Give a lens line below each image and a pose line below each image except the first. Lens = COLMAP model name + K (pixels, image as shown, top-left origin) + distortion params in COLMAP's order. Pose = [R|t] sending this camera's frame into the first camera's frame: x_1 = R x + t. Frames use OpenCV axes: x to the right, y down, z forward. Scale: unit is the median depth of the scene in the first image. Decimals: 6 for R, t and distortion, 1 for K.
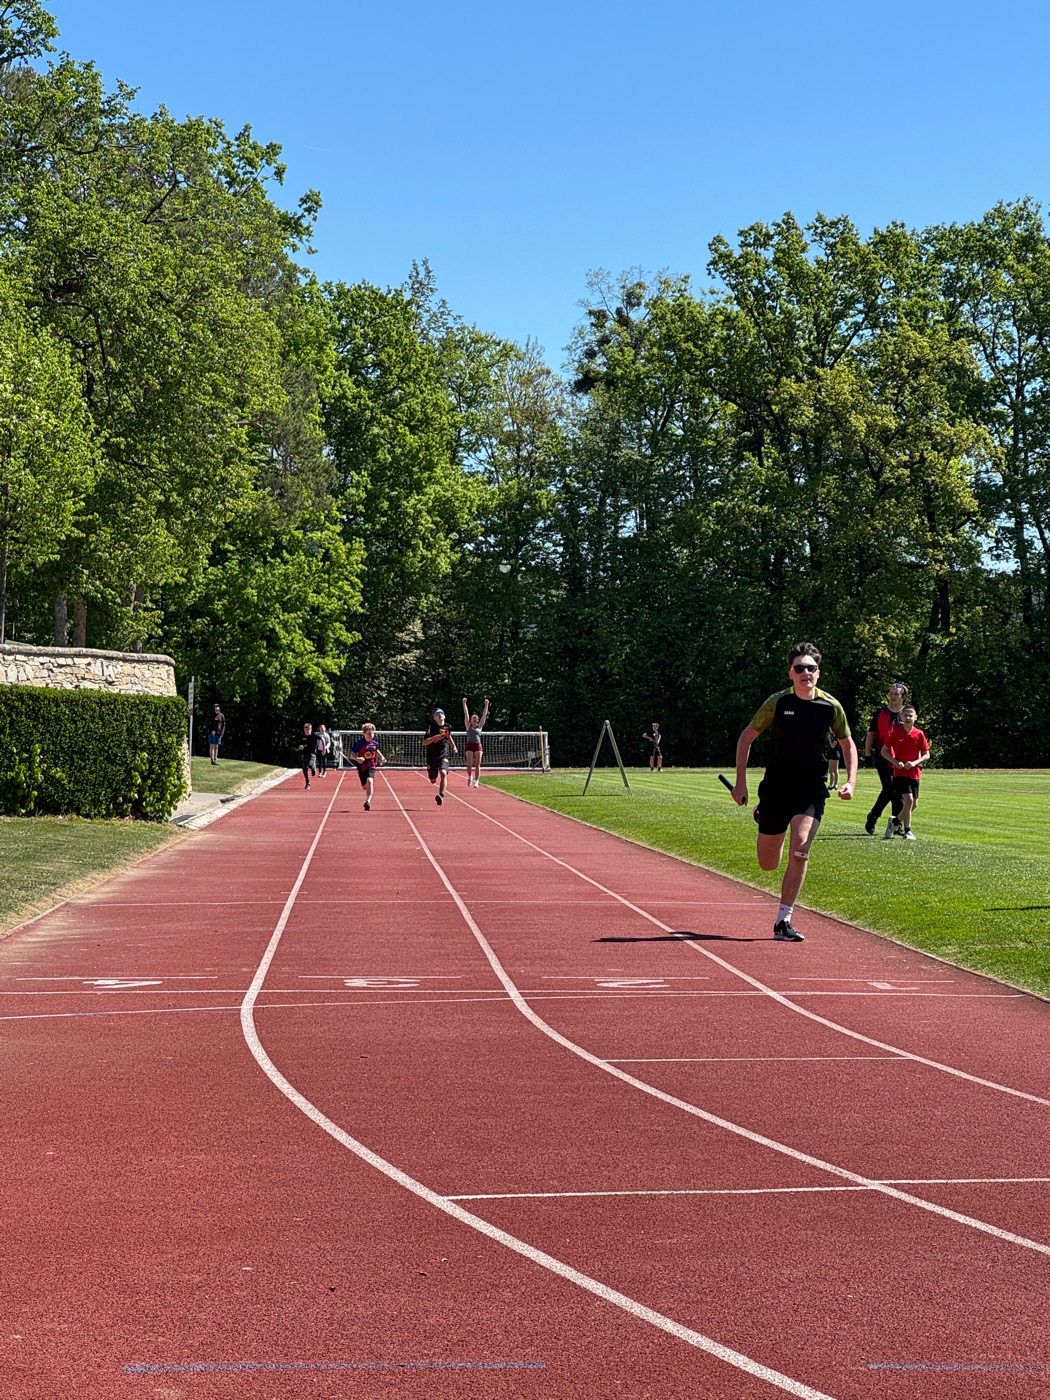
lens RADIAL K [[3597.2, 0, 525.0], [0, 3597.2, 700.0], [0, 0, 1]] dist [0.051838, 0.753993]
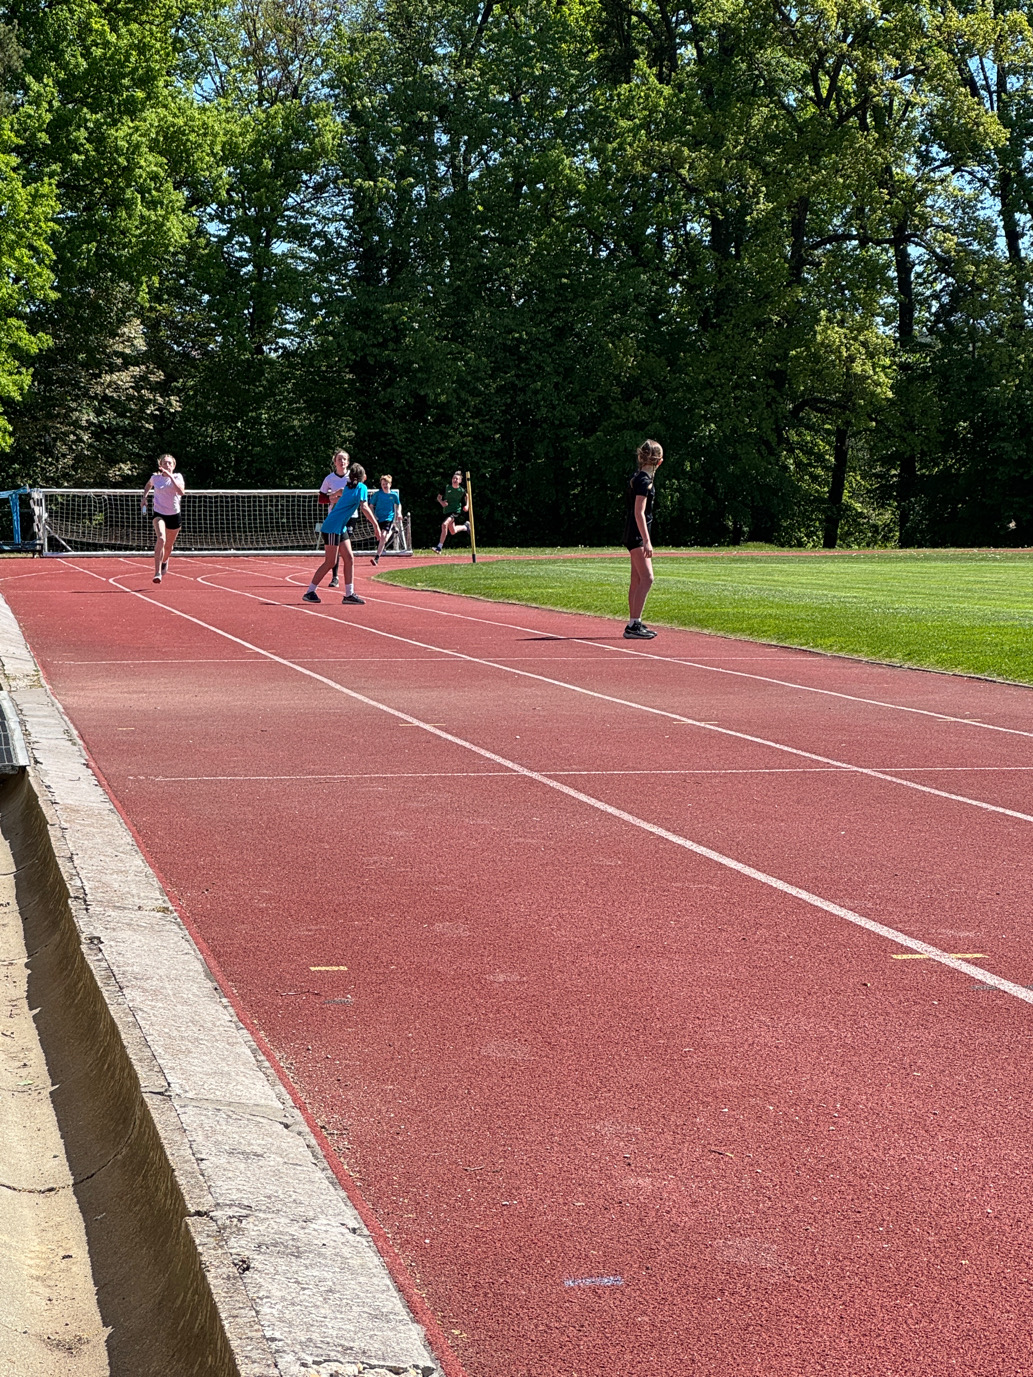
lens RADIAL K [[3668.3, 0, 518.0], [0, 3668.3, 690.2], [0, 0, 1]] dist [-0.090610, 6.550644]
pose [[0.994191, -0.009768, 0.107187, -0.032802], [0.003527, 0.998295, 0.058264, 0.005916], [-0.107573, -0.057547, 0.992530, 0.337723]]
